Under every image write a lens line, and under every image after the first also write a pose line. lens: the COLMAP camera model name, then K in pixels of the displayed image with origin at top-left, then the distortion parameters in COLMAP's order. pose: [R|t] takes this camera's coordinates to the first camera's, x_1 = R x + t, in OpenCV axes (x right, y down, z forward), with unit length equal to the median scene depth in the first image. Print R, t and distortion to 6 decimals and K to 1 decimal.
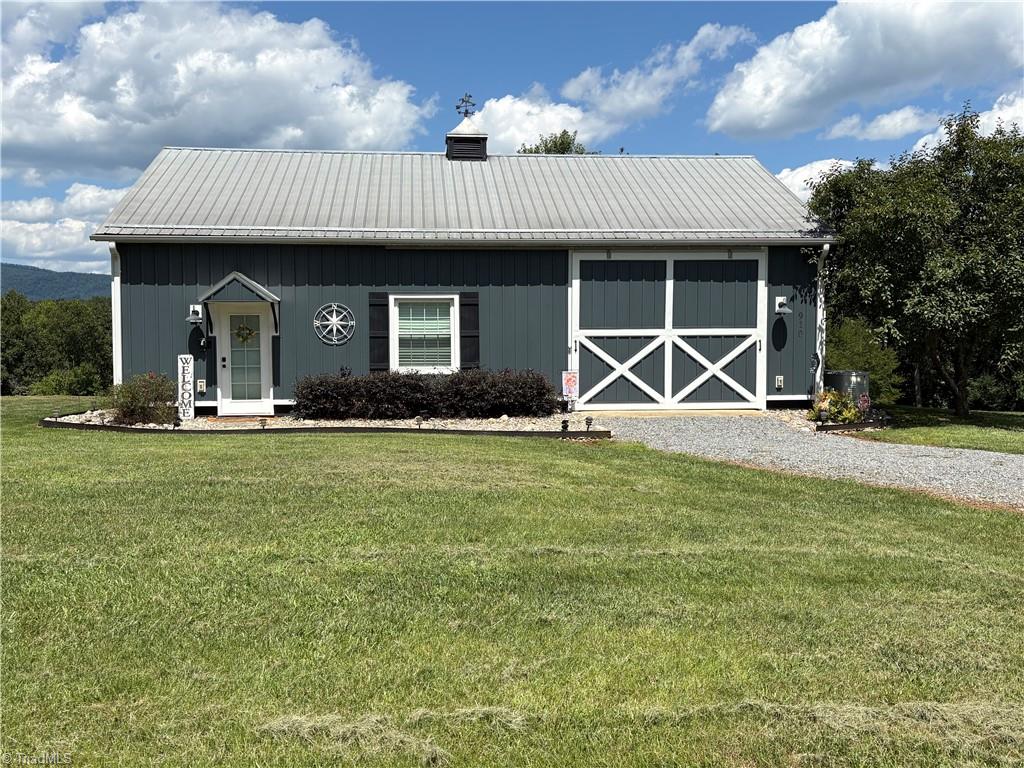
lens RADIAL K [[972.2, 0, 512.5], [0, 972.2, 391.8], [0, 0, 1]] dist [0.093717, 0.000000]
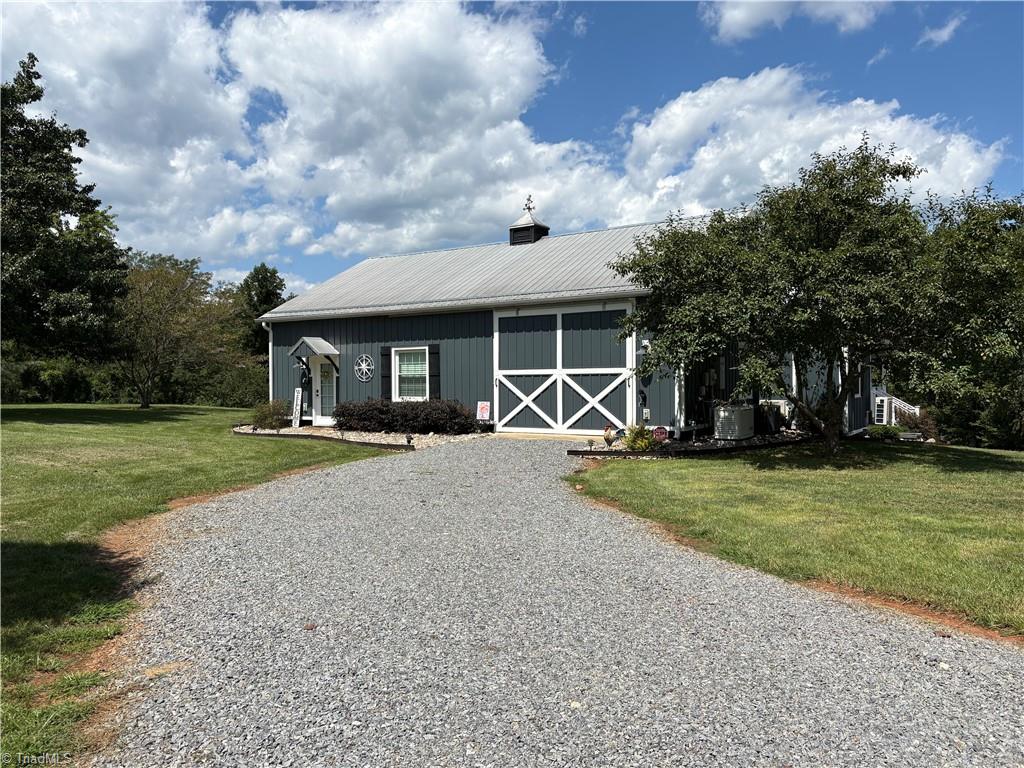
lens RADIAL K [[785.0, 0, 512.8], [0, 785.0, 378.2], [0, 0, 1]] dist [0.056654, -0.005749]
pose [[0.778105, -0.002773, -0.628128, 0.750803], [-0.027118, 0.998910, -0.038003, -0.013183], [0.627548, 0.046604, 0.777181, 0.189007]]
